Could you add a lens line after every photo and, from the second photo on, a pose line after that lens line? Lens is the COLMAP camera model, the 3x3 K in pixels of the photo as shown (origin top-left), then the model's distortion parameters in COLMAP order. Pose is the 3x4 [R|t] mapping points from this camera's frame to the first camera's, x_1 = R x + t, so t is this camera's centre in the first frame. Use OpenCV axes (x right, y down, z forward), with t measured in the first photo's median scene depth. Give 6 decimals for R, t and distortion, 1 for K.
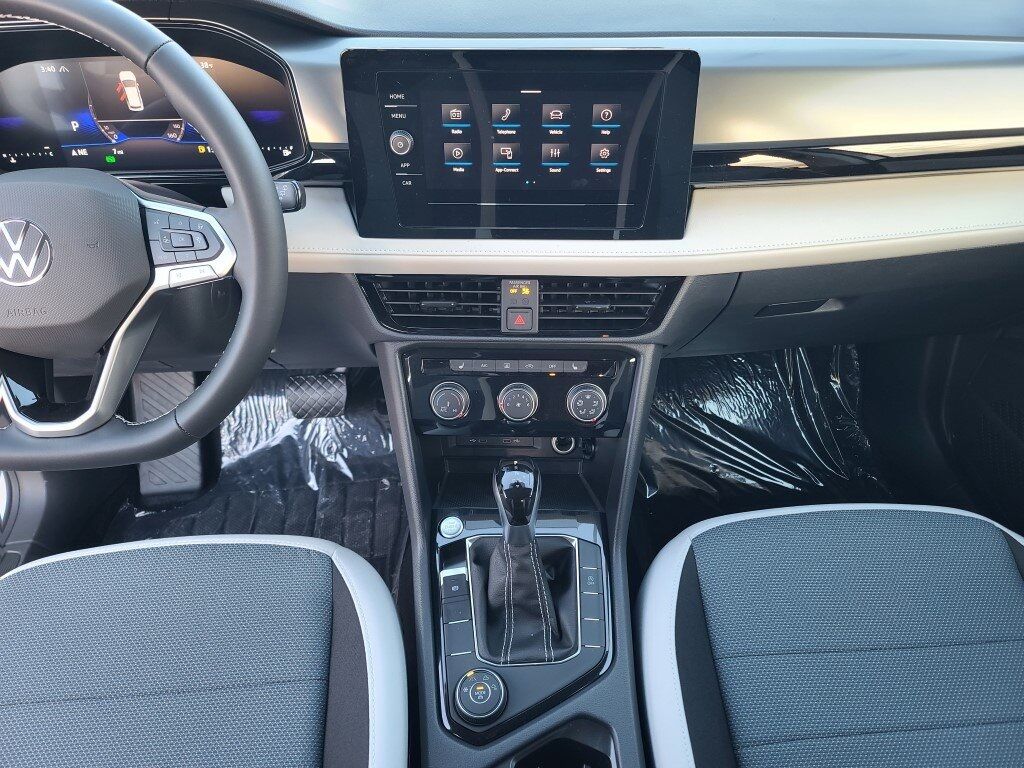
lens RADIAL K [[774.6, 0, 520.1], [0, 774.6, 390.1], [0, 0, 1]] dist [0.060587, -0.039010]
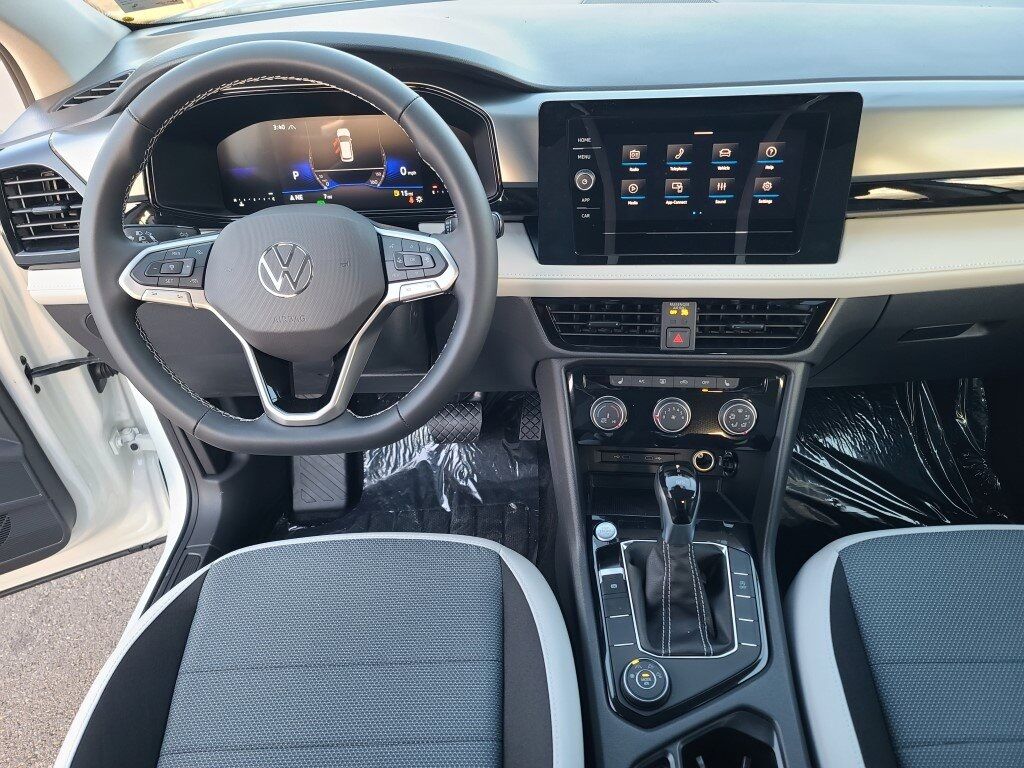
lens RADIAL K [[774.6, 0, 511.5], [0, 774.6, 393.4], [0, 0, 1]] dist [0.060587, -0.039010]
pose [[0.995229, 0.012841, -0.096719, -0.128341], [-0.019917, 0.997165, -0.072564, 0.071709], [0.095513, 0.074144, 0.992663, -0.109121]]
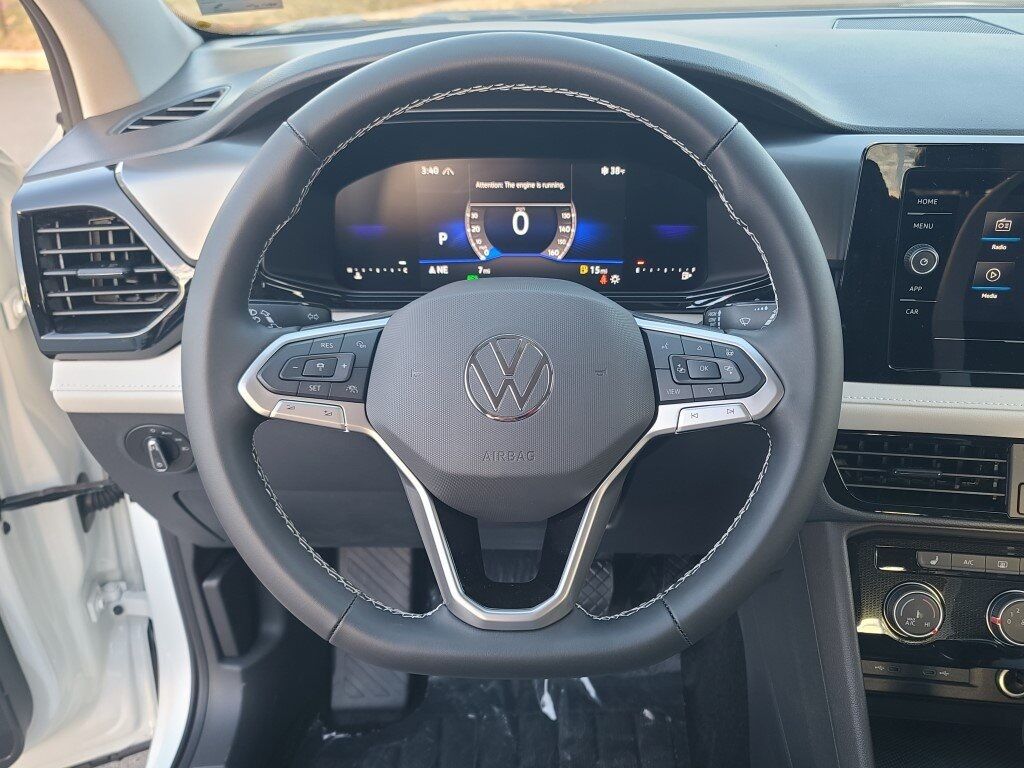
lens RADIAL K [[935.0, 0, 510.4], [0, 935.0, 388.6], [0, 0, 1]] dist [0.045645, -0.019540]
pose [[0.996139, 0.039991, -0.078148, -0.421563], [-0.055669, 0.976094, -0.210100, 0.019226], [0.067878, 0.213639, 0.974552, 0.090929]]
